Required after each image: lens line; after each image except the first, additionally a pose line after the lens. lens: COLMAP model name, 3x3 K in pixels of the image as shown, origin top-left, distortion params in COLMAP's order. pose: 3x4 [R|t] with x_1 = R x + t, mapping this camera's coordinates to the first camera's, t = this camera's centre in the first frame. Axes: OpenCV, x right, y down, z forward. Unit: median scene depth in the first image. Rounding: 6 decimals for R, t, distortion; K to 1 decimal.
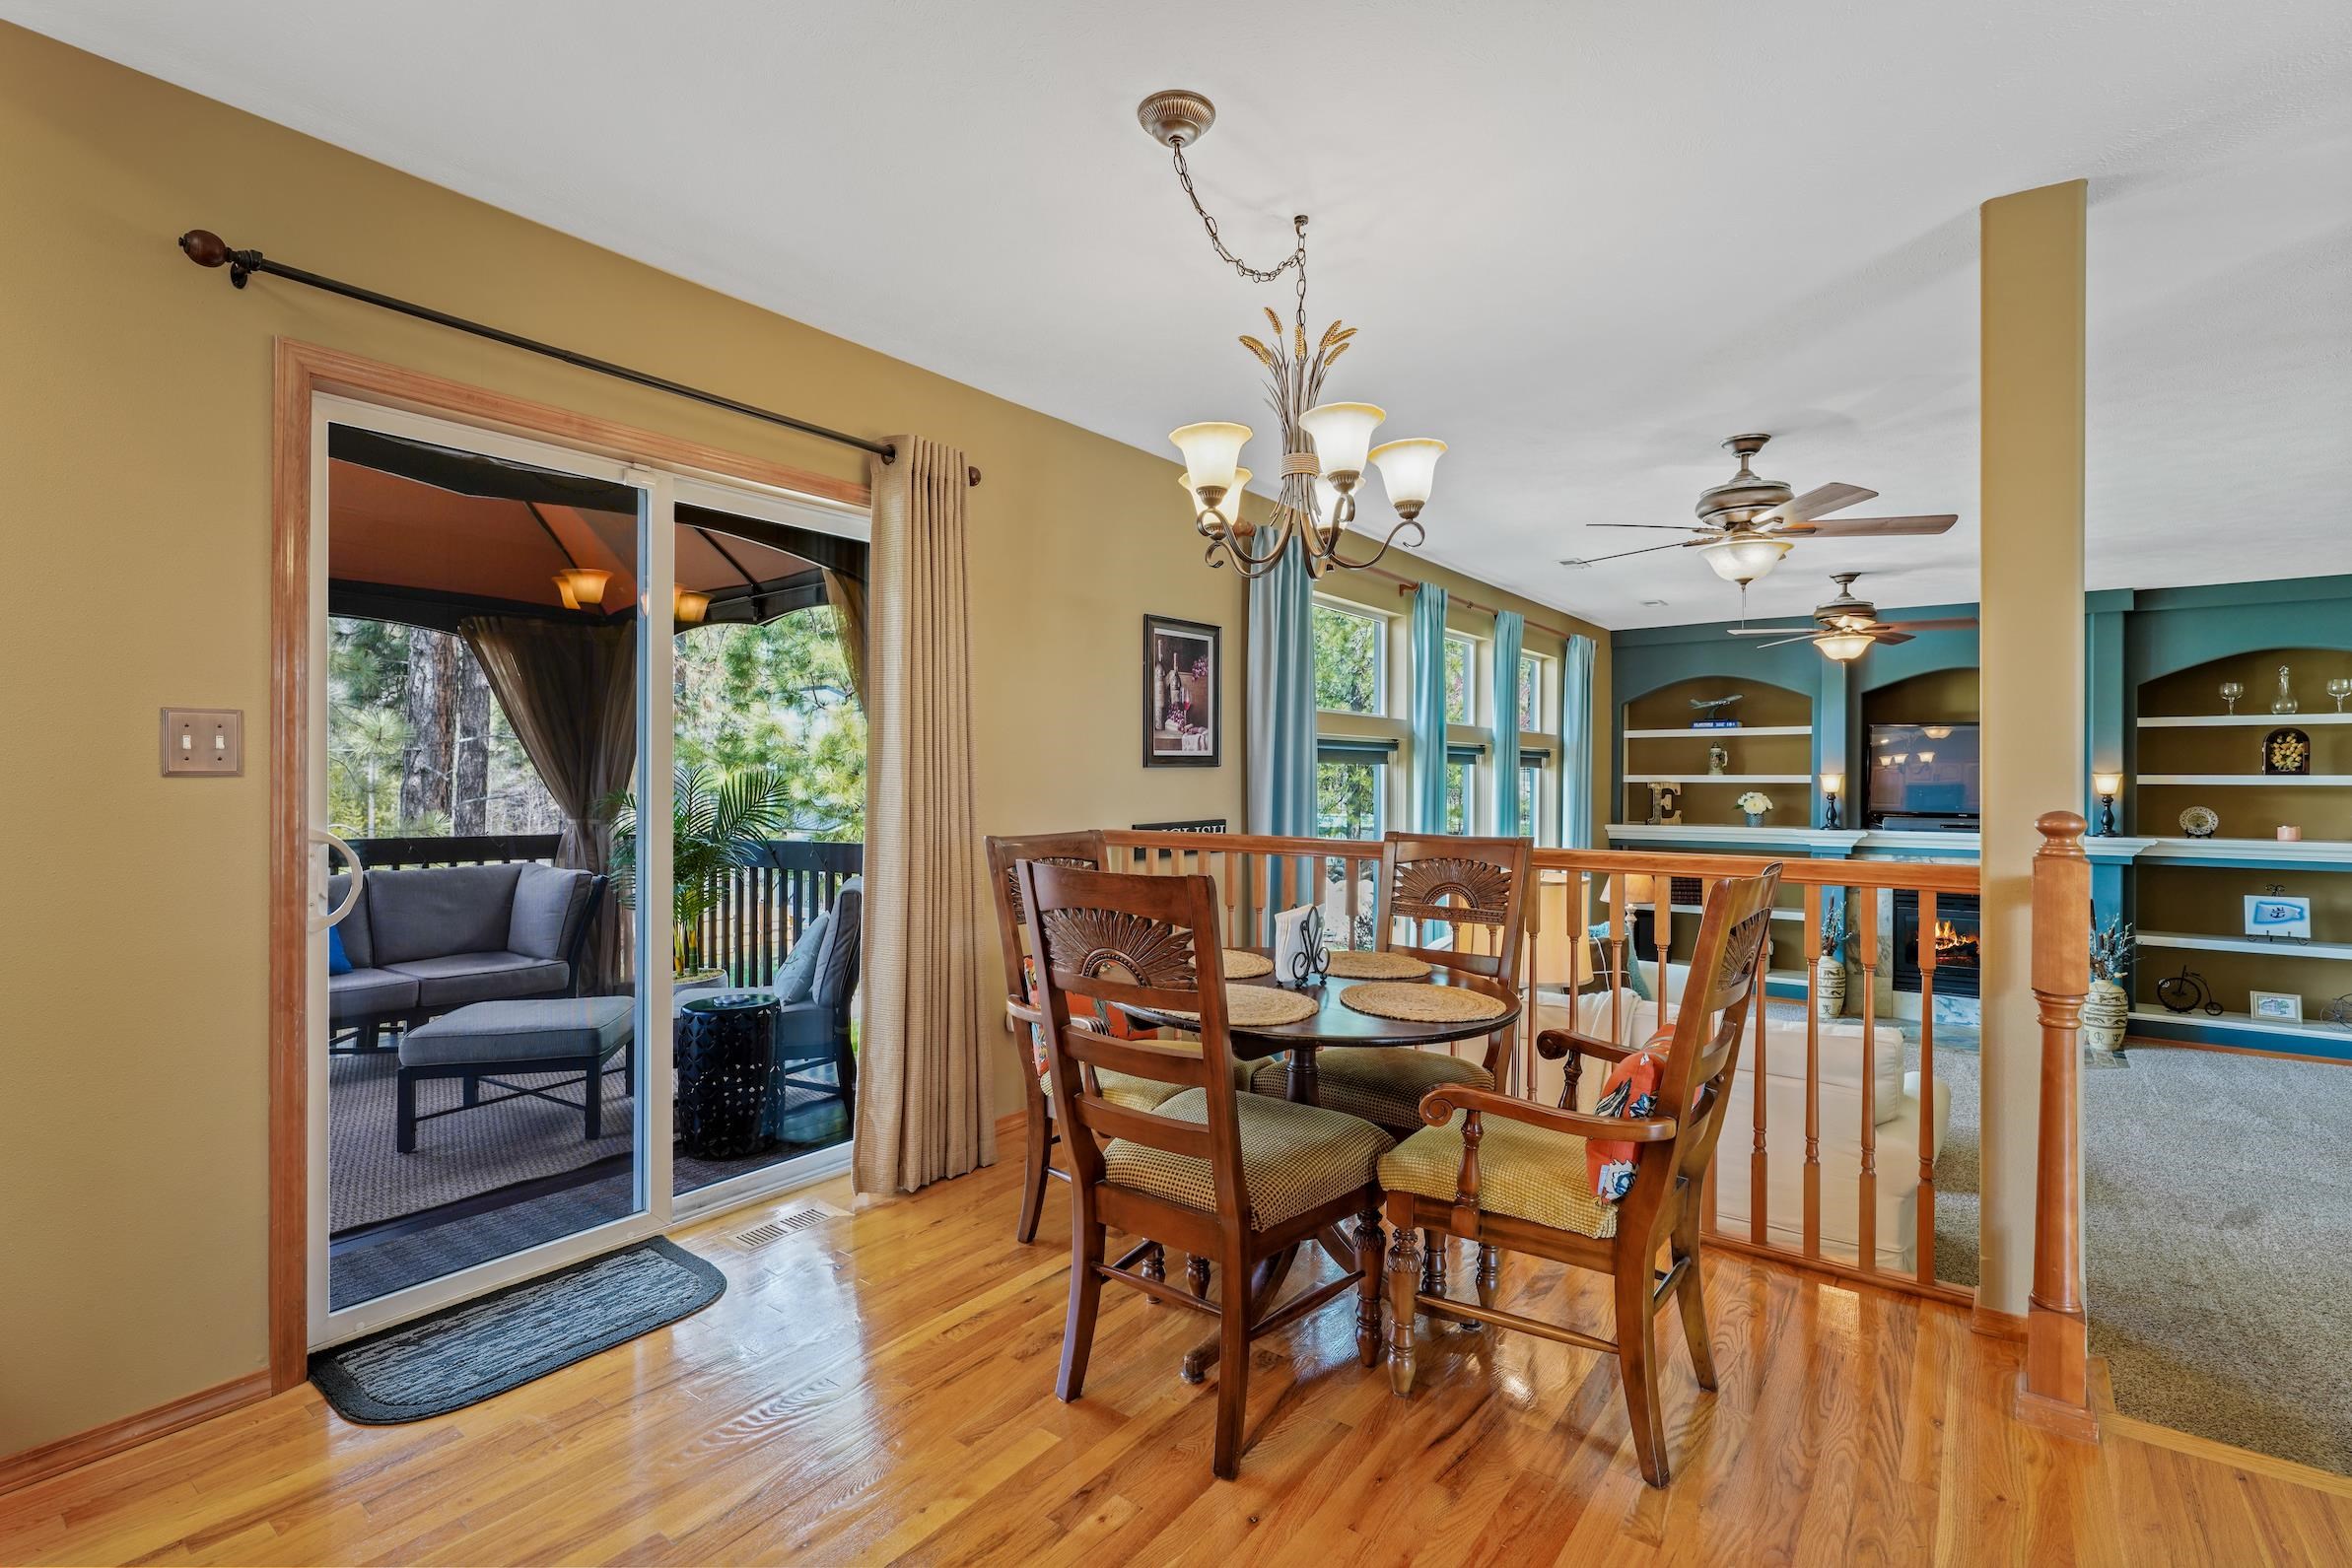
lens RADIAL K [[1037.7, 0, 1185.4], [0, 1037.7, 771.0], [0, 0, 1]] dist [0.001367, -0.000335]
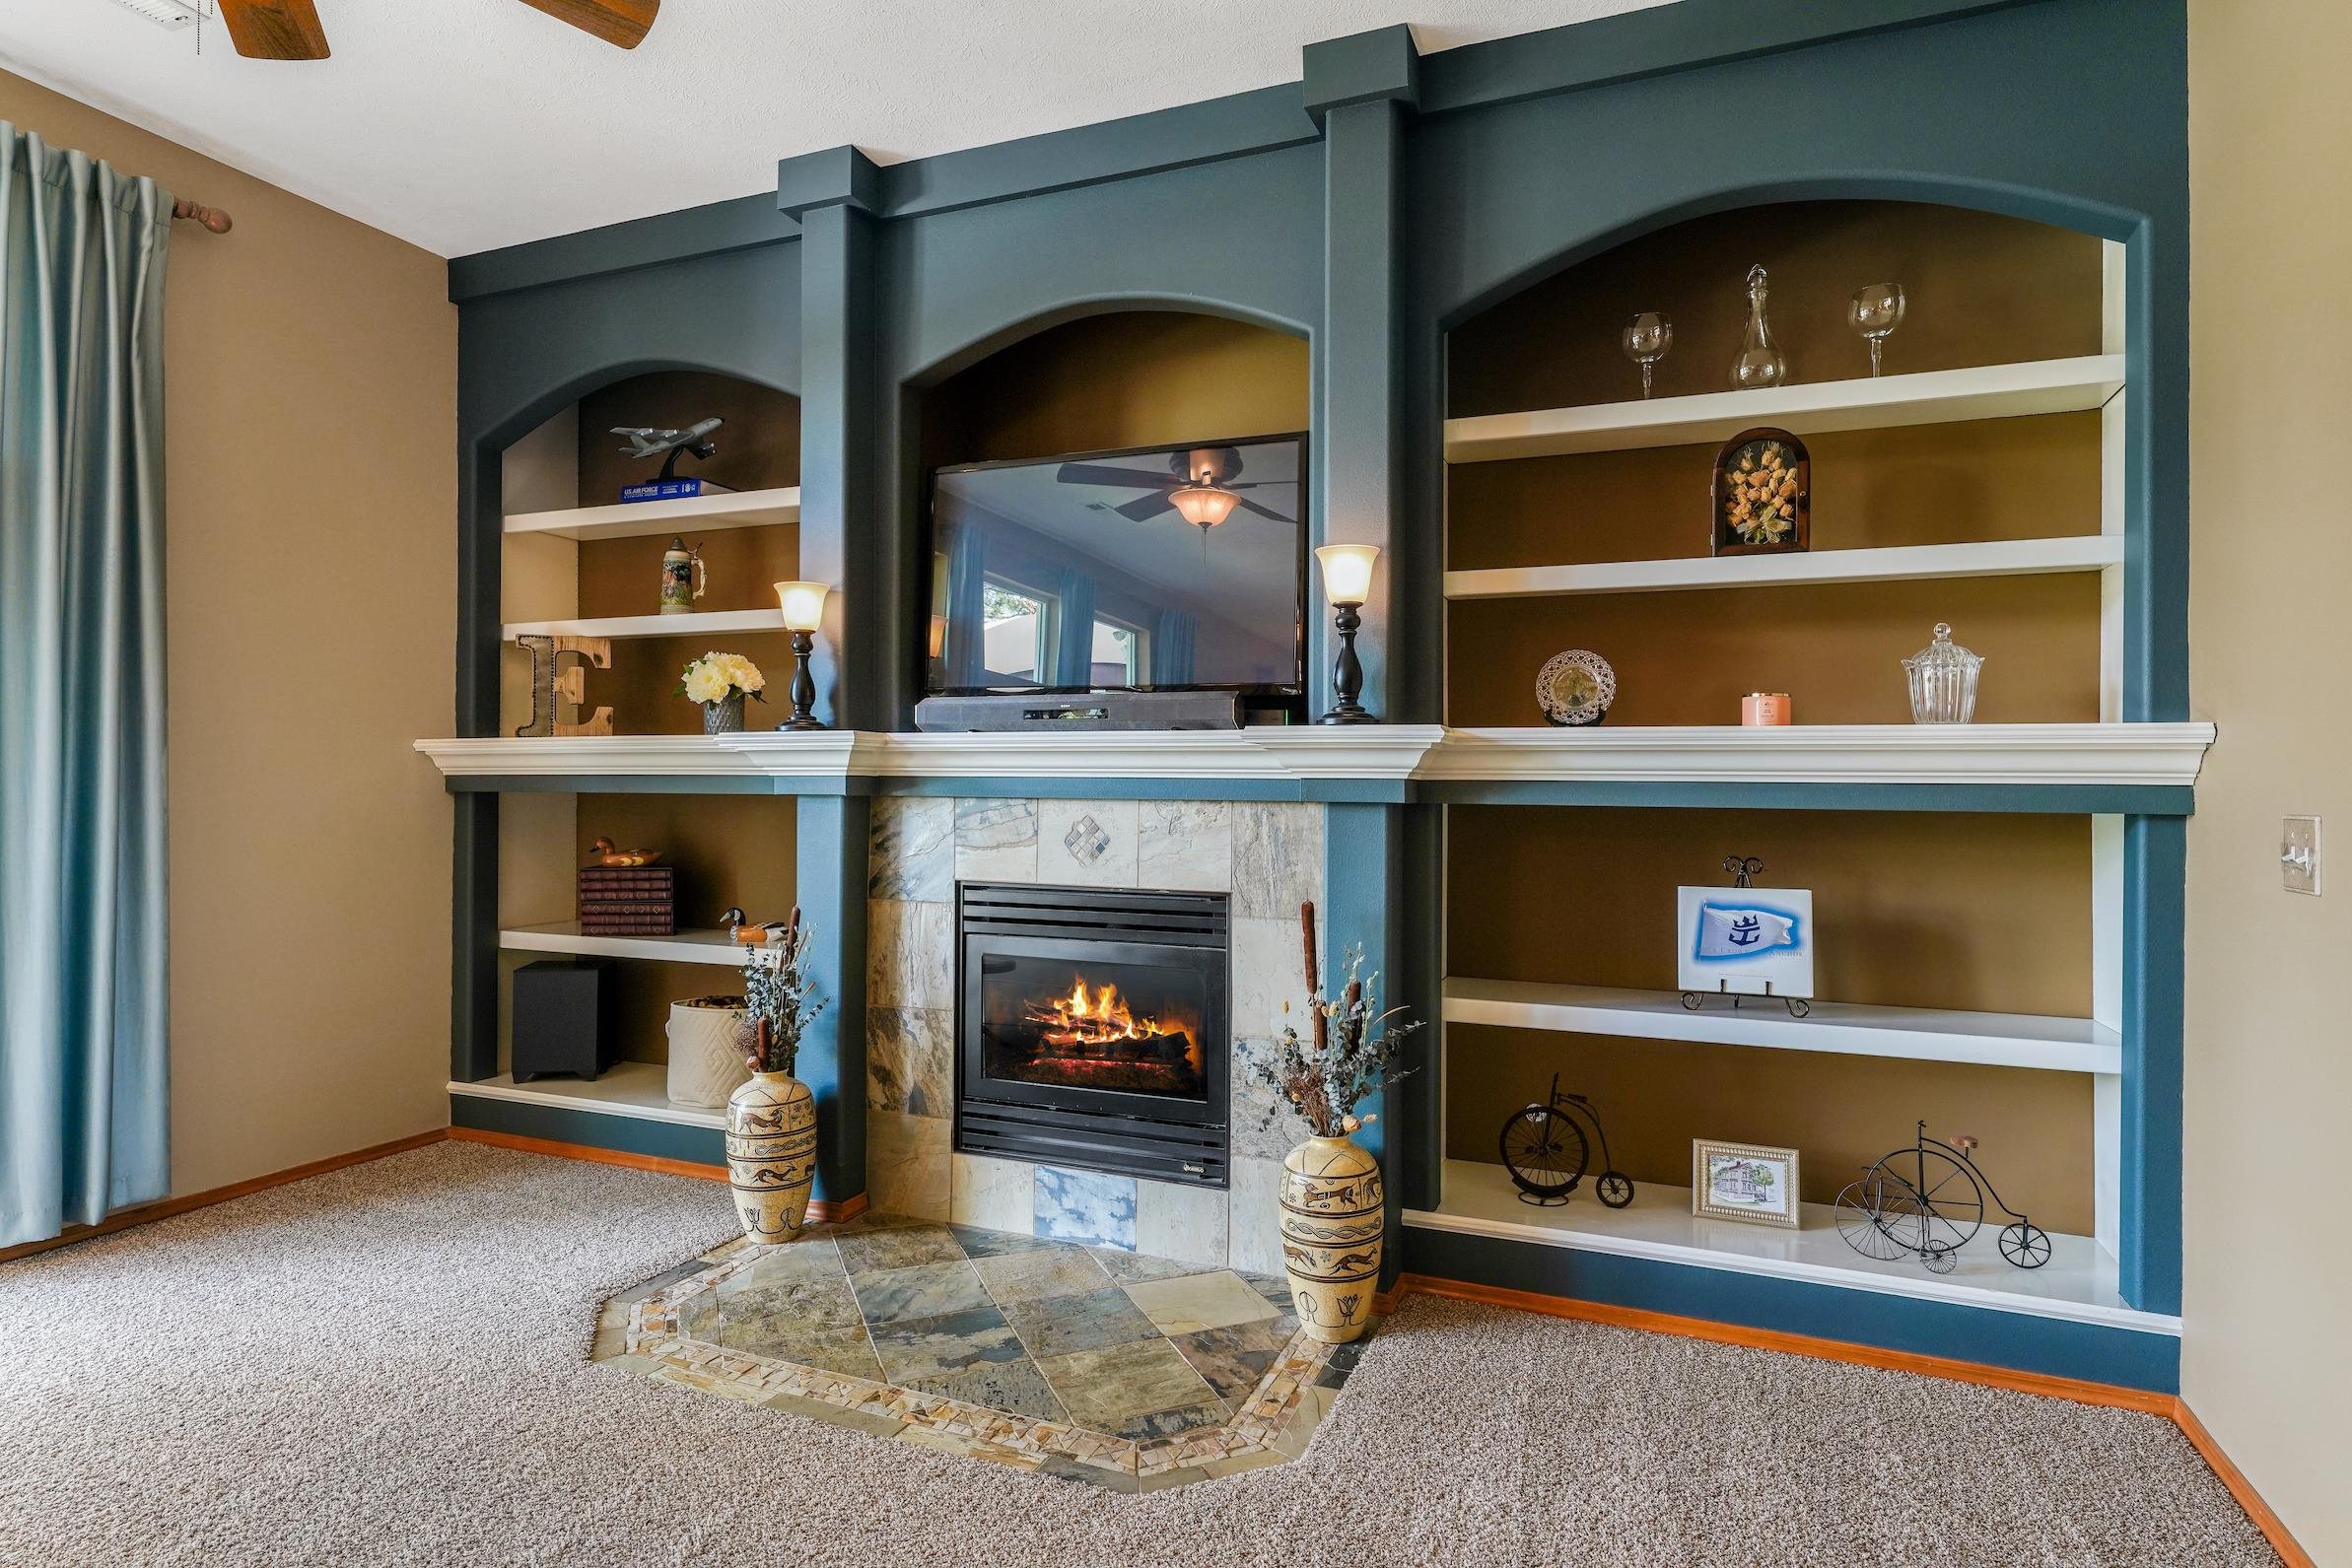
lens RADIAL K [[1149.8, 0, 1172.8], [0, 1149.8, 758.3], [0, 0, 1]] dist [0.000108, -0.000018]
pose [[0.969842, 0.015444, 0.243246, 0.742376], [-0.010250, 0.999692, -0.022607, 0.085319], [-0.243521, 0.019432, 0.969701, 0.642452]]
